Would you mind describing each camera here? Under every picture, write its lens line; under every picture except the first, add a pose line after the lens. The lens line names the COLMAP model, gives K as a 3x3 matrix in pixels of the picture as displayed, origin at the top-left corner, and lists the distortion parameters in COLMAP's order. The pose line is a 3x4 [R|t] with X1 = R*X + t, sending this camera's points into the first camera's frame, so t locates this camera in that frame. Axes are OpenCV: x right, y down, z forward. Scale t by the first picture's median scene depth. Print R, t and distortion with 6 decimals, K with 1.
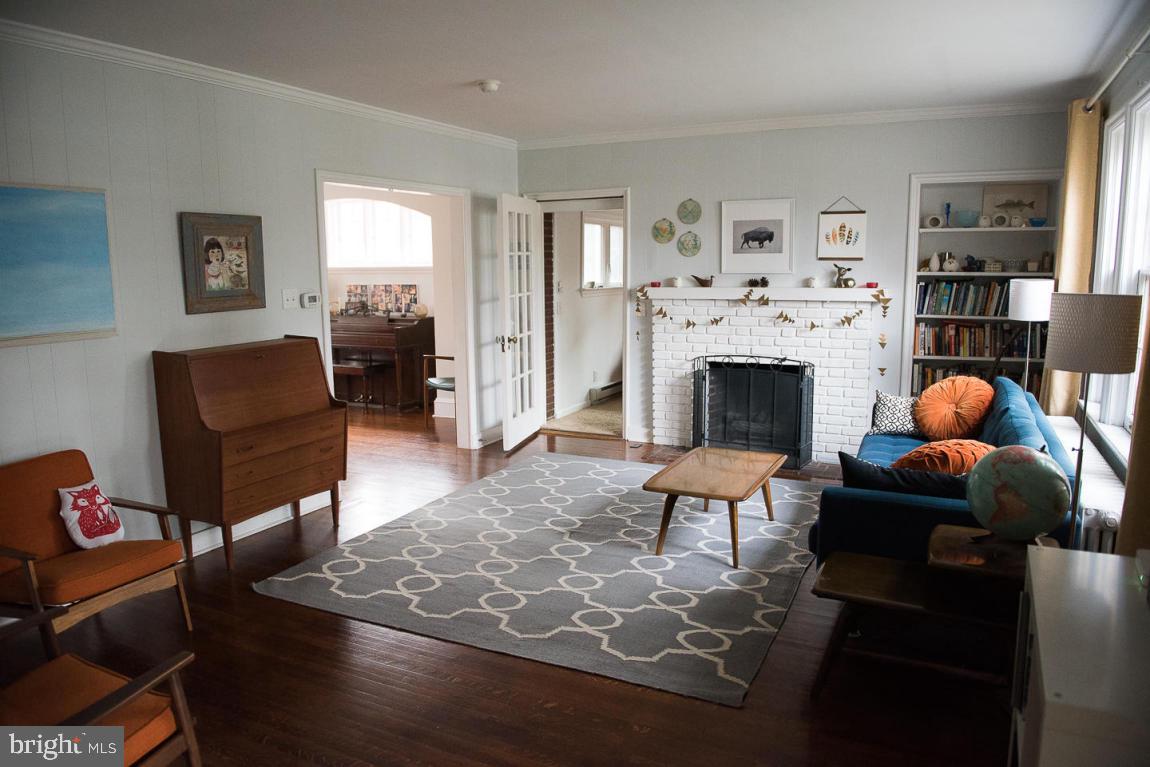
lens RADIAL K [[783.1, 0, 575.0], [0, 783.1, 383.5], [0, 0, 1]] dist [-0.053537, -0.000976]
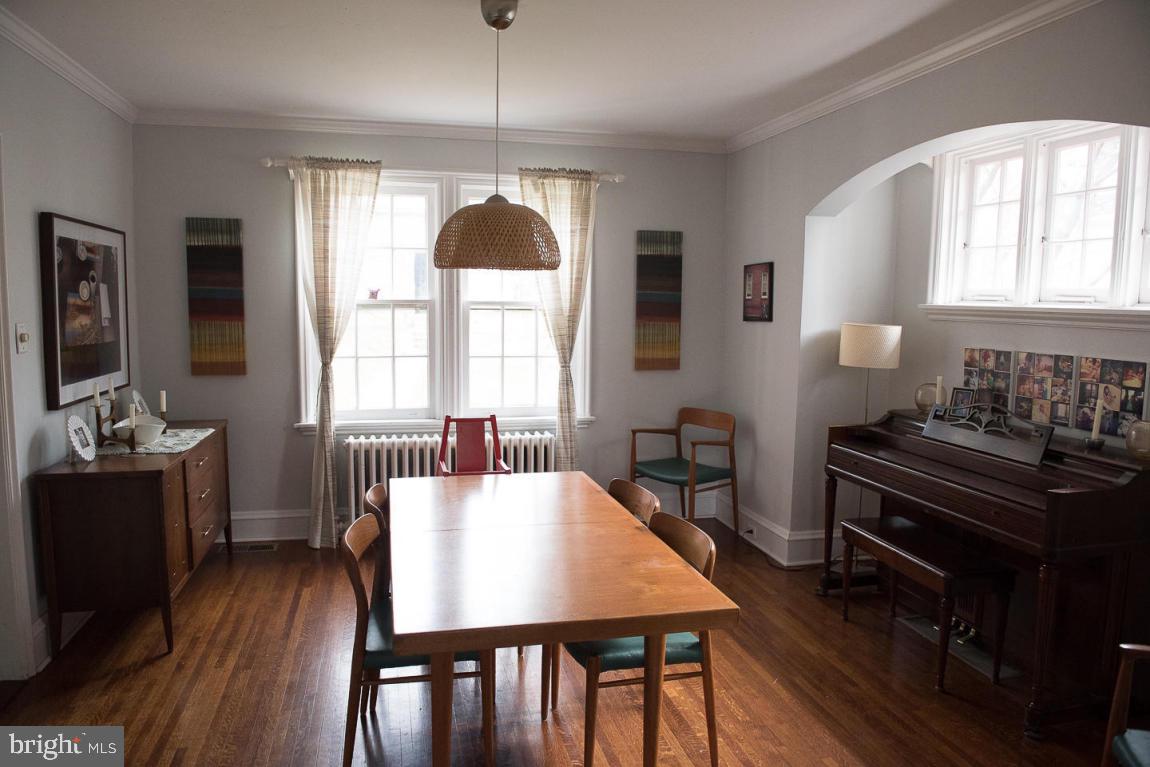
lens RADIAL K [[783.1, 0, 575.0], [0, 783.1, 383.5], [0, 0, 1]] dist [-0.053537, -0.000976]
pose [[0.635787, 0.102579, -0.765018, -0.101803], [-0.137749, 0.990298, 0.018307, -0.086321], [0.759474, 0.093741, 0.643749, 0.570619]]
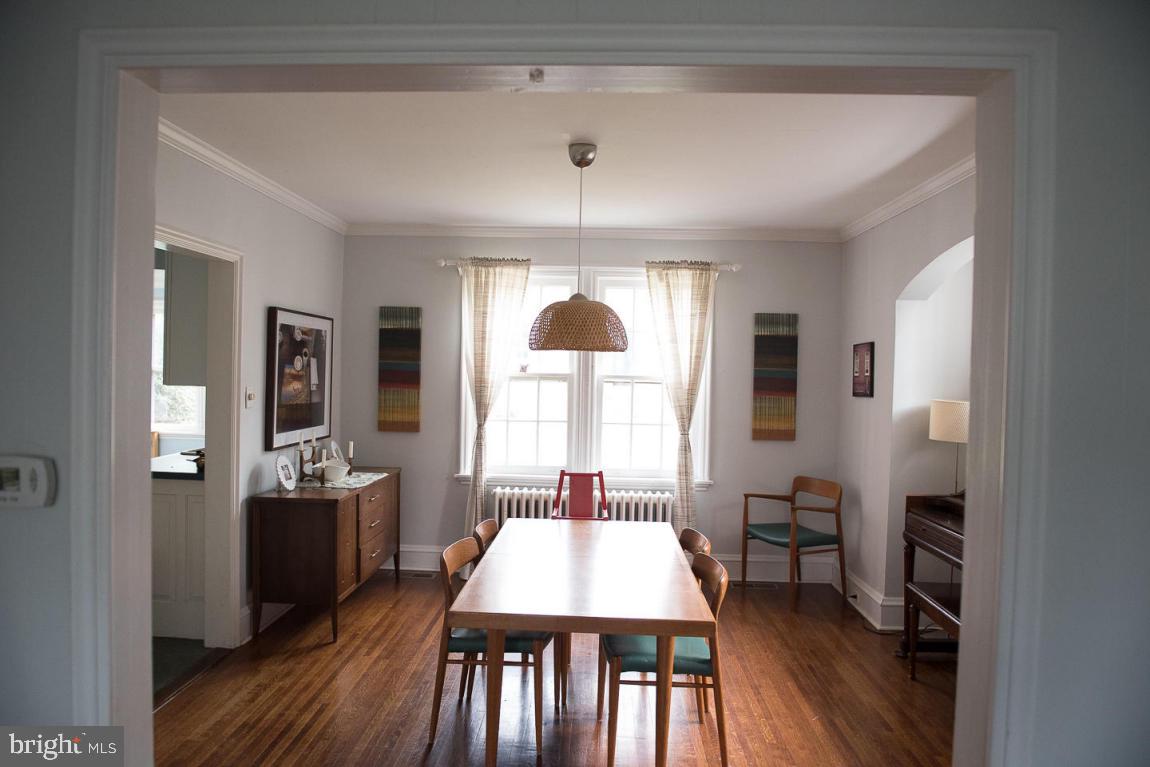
lens RADIAL K [[783.1, 0, 575.0], [0, 783.1, 383.5], [0, 0, 1]] dist [-0.053537, -0.000976]
pose [[0.407911, 0.038016, -0.912230, 0.028998], [-0.165764, 0.985612, -0.033048, -0.093606], [0.897848, 0.164695, 0.408344, 0.586655]]
